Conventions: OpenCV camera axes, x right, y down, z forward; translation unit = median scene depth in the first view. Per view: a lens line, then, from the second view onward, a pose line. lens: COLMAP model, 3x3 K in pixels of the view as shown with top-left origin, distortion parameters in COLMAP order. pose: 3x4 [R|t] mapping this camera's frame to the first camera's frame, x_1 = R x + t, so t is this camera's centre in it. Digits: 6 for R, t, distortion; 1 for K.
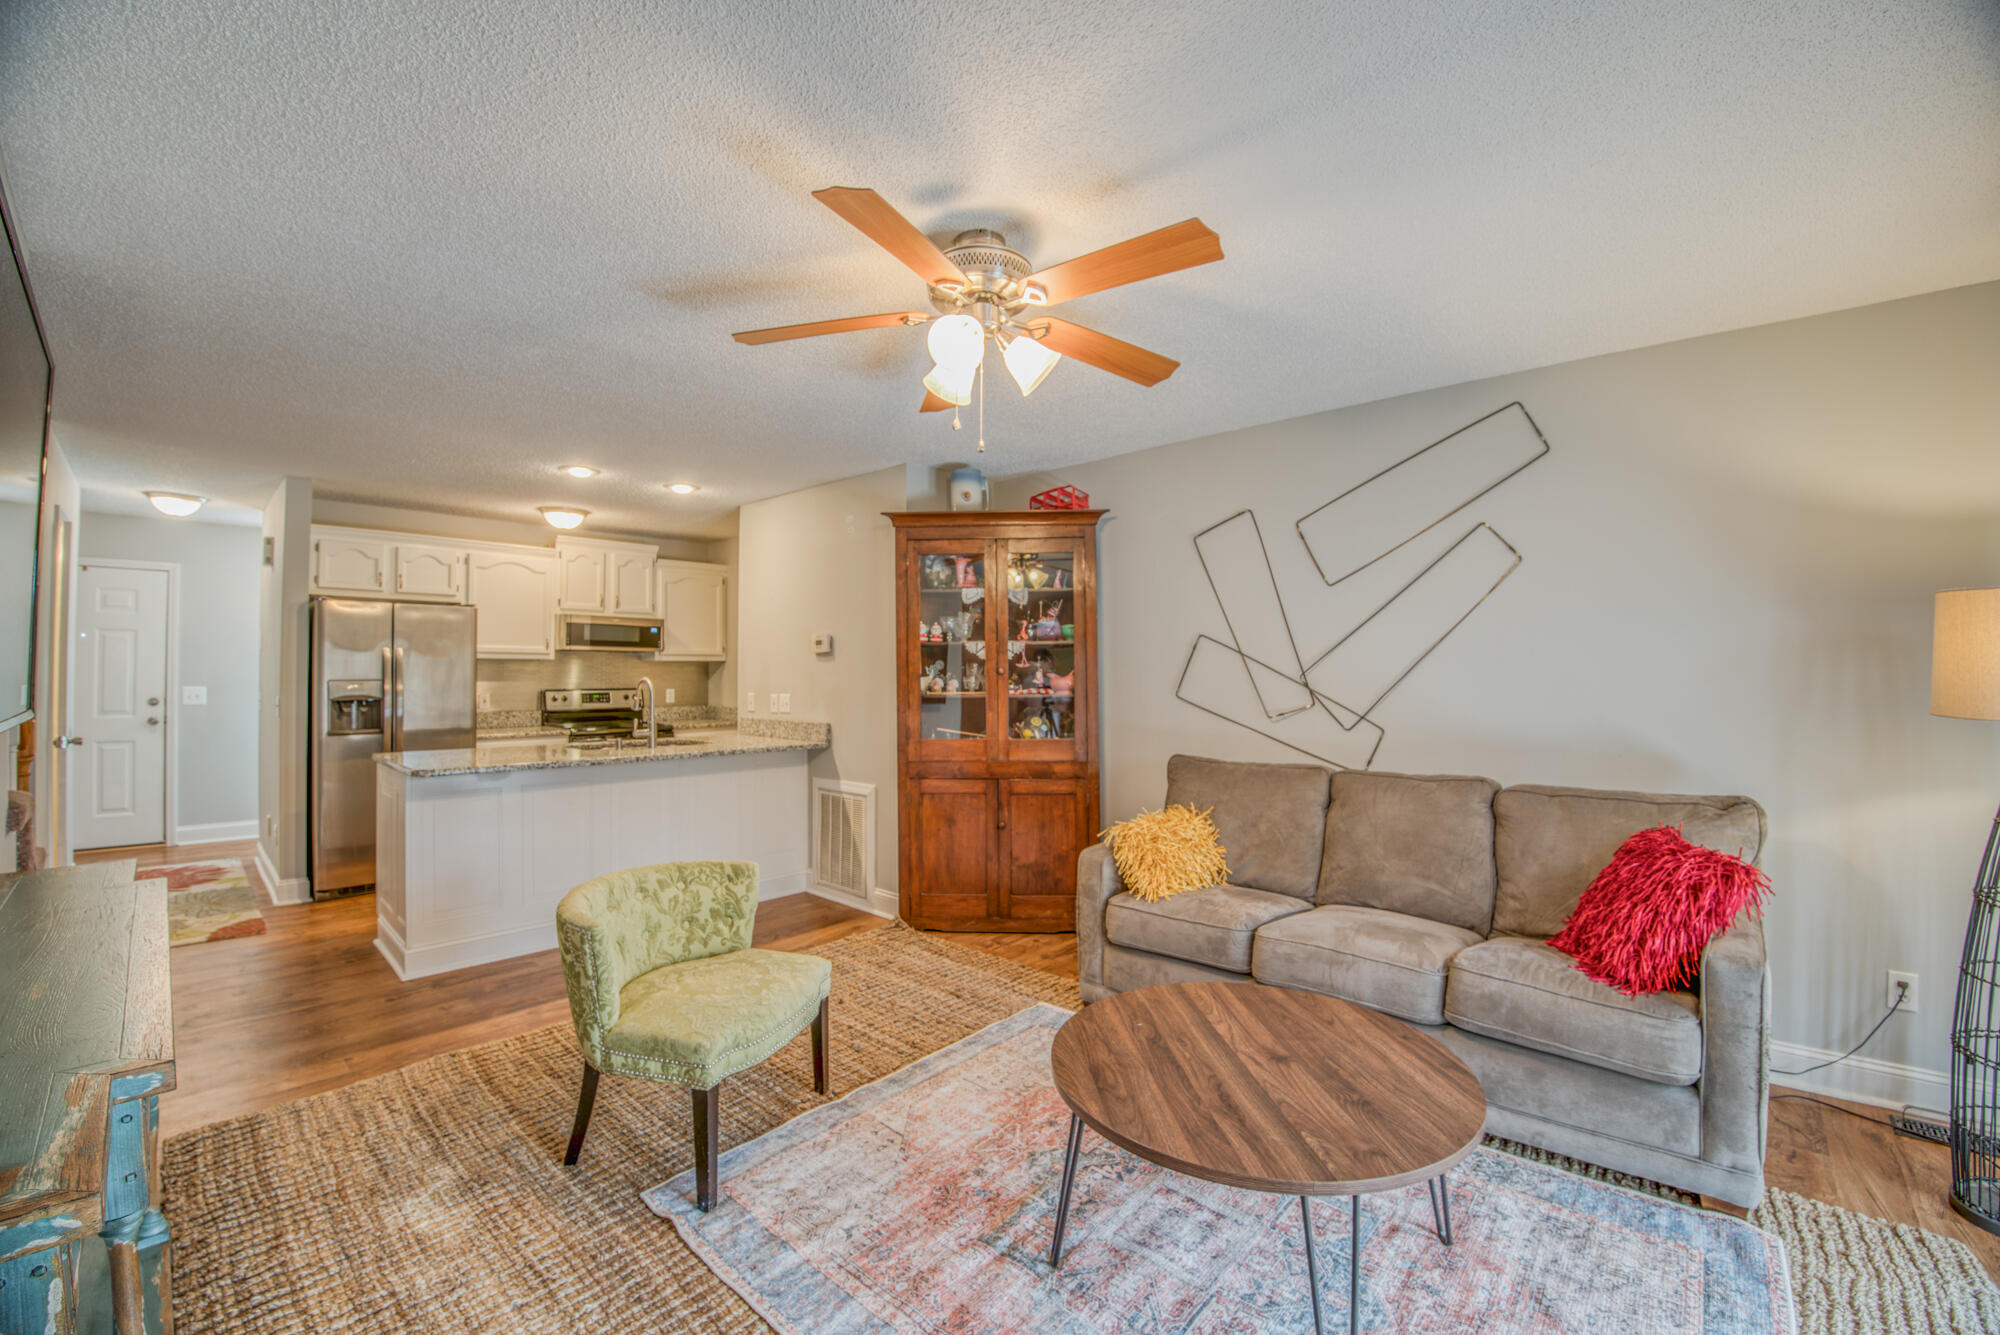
lens RADIAL K [[804.8, 0, 1000.0], [0, 804.8, 667.5], [0, 0, 1]] dist [-0.046924, -0.000258]
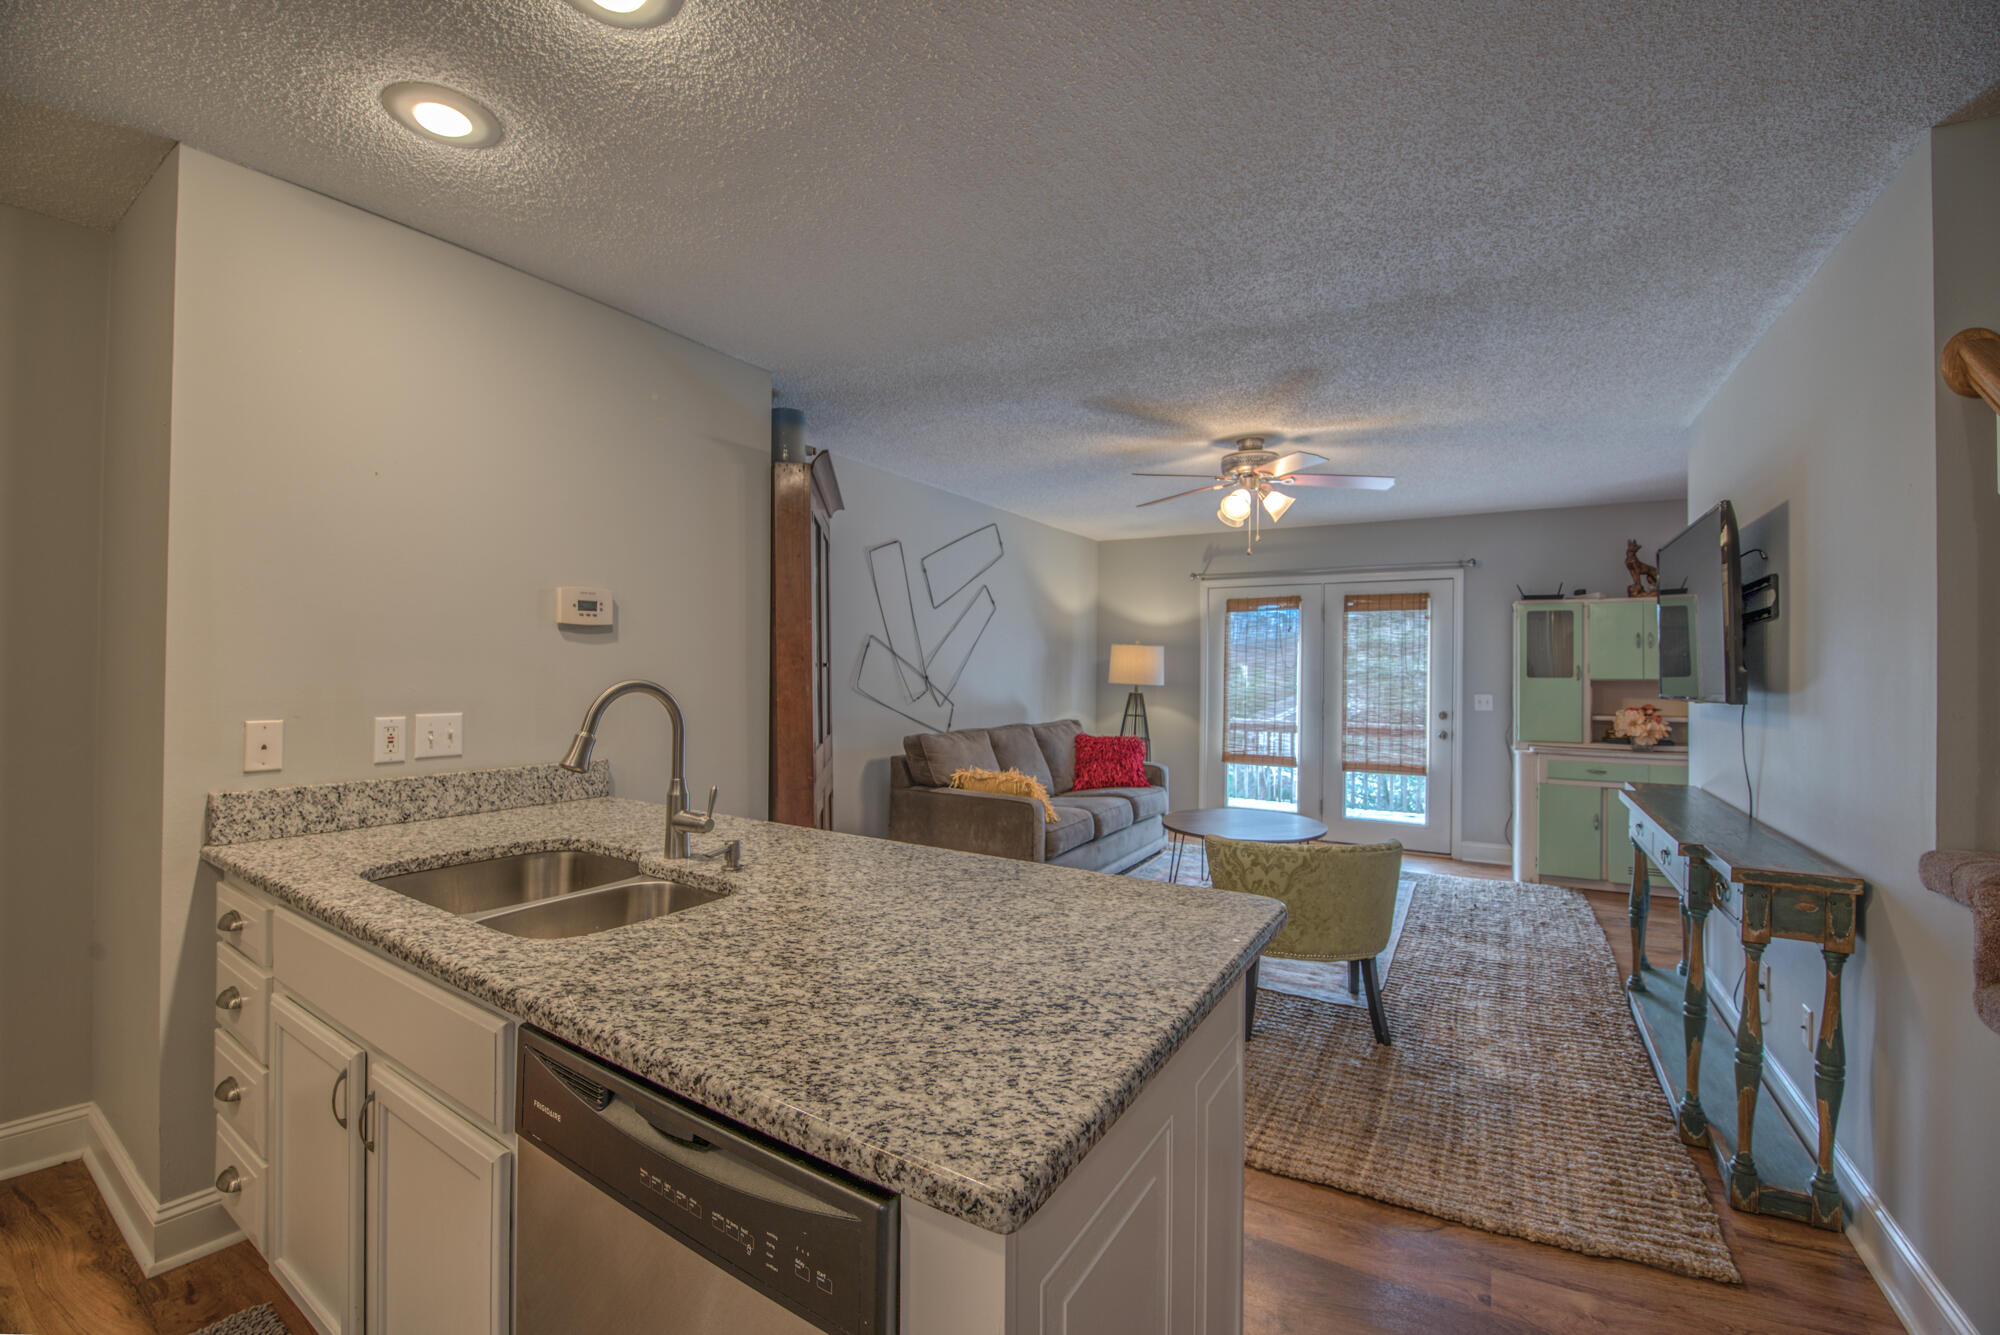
lens RADIAL K [[833.3, 0, 996.9], [0, 833.3, 662.0], [0, 0, 1]] dist [-0.046412, -0.000173]
pose [[-0.204678, 0.007628, 0.978800, -0.858978], [-0.018849, 0.999753, -0.011733, 0.007747], [-0.978648, -0.020851, -0.204484, 0.922069]]
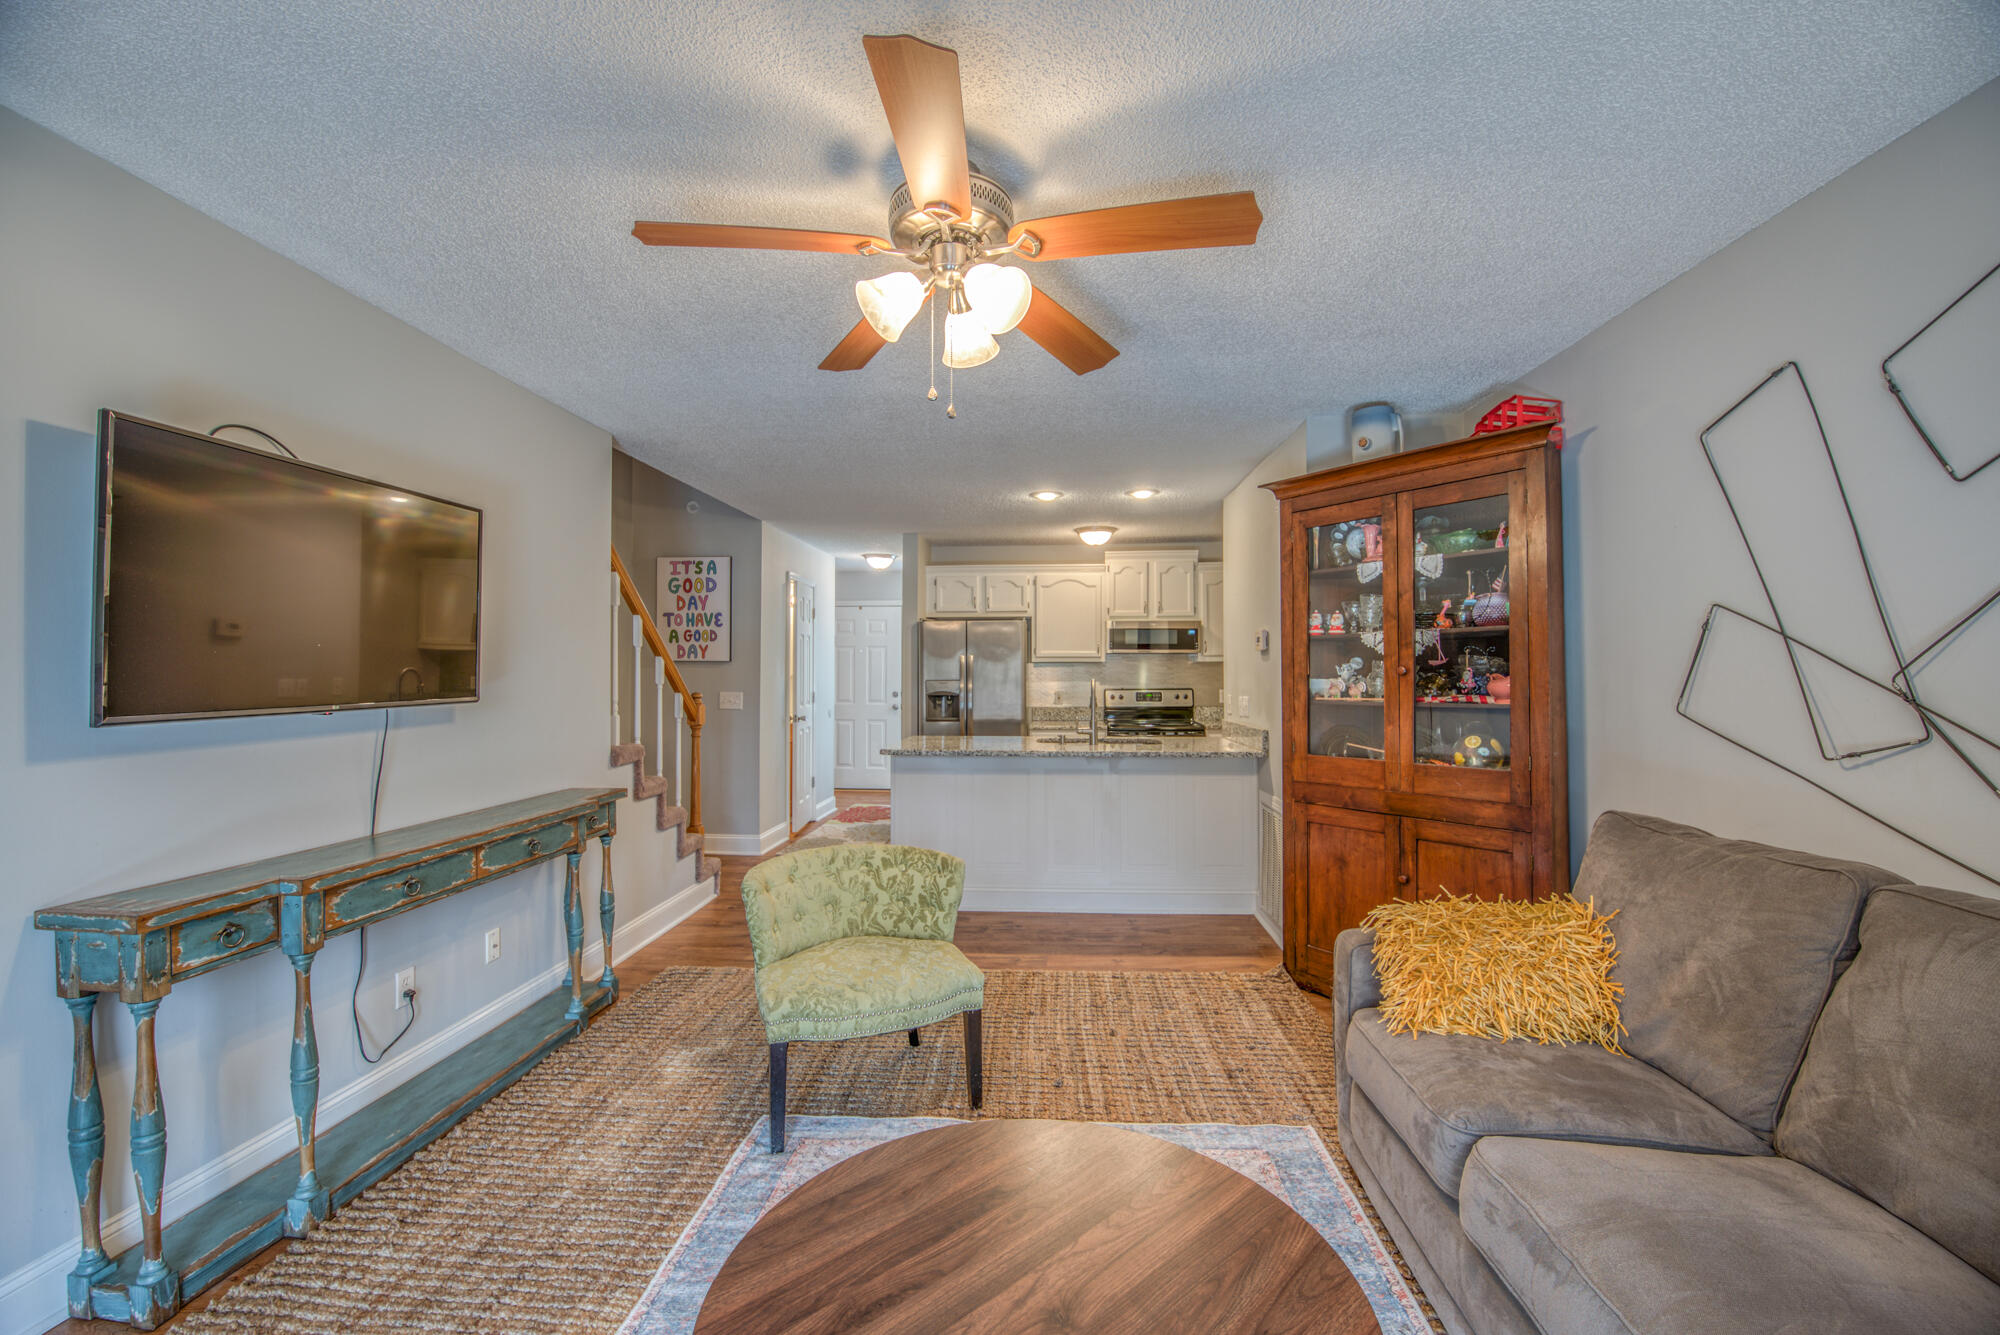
lens RADIAL K [[804.6, 0, 1010.3], [0, 804.6, 662.0], [0, 0, 1]] dist [-0.040733, -0.000496]
pose [[0.626396, -0.014005, -0.779379, 0.312110], [0.008661, 0.999902, -0.011006, 0.001402], [0.779457, 0.000144, 0.626456, 0.233258]]
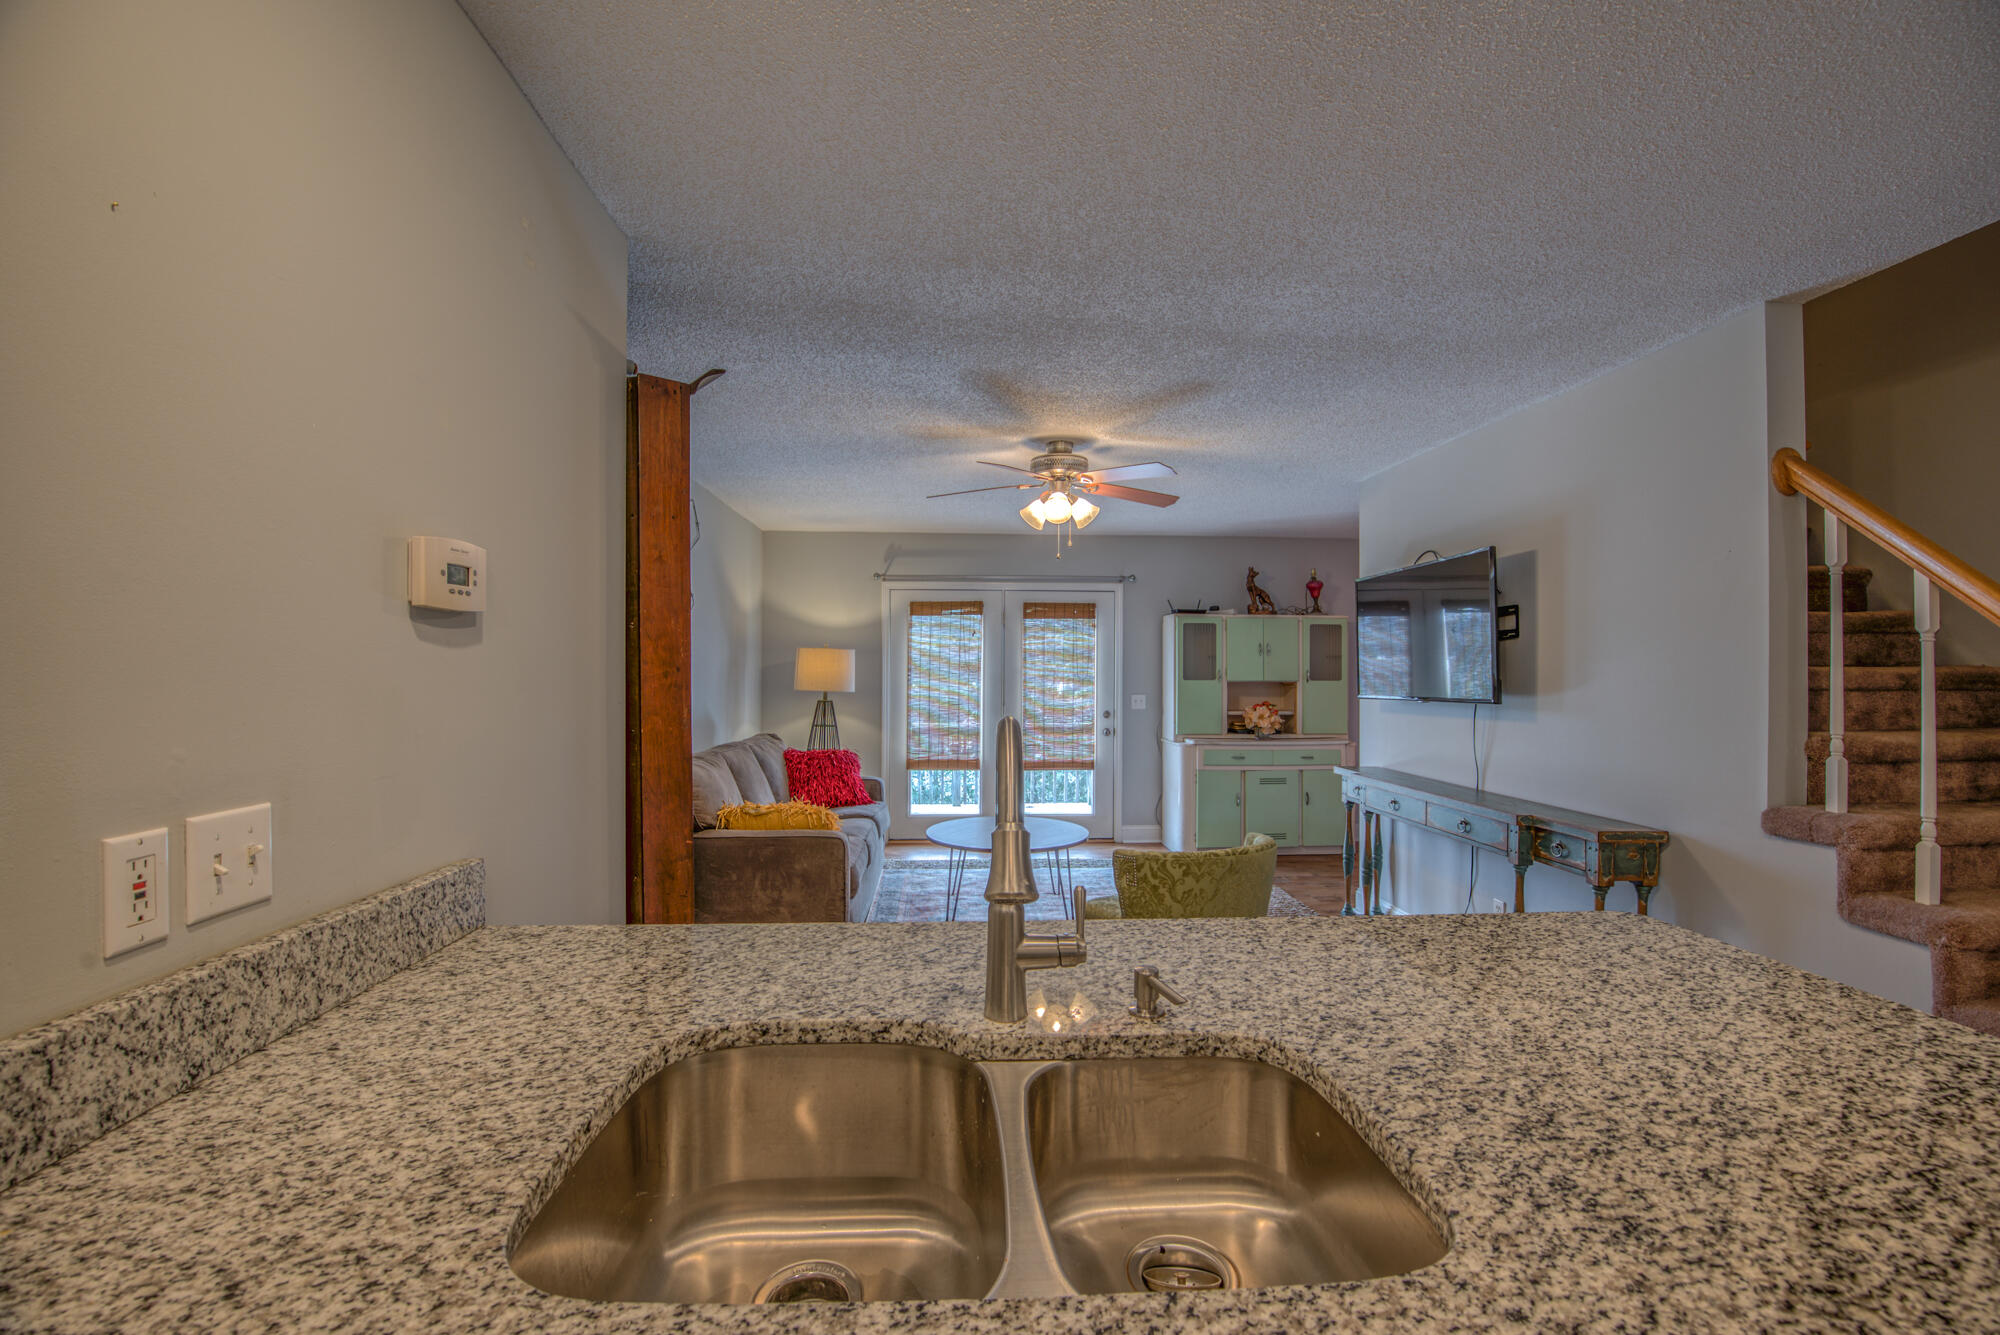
lens RADIAL K [[833.7, 0, 987.5], [0, 833.7, 674.5], [0, 0, 1]] dist [-0.025390, -0.005580]
pose [[-0.730248, -0.003463, 0.683173, -0.579323], [-0.009980, 0.999935, -0.005600, 0.003602], [-0.683109, -0.010908, -0.730235, 1.183188]]
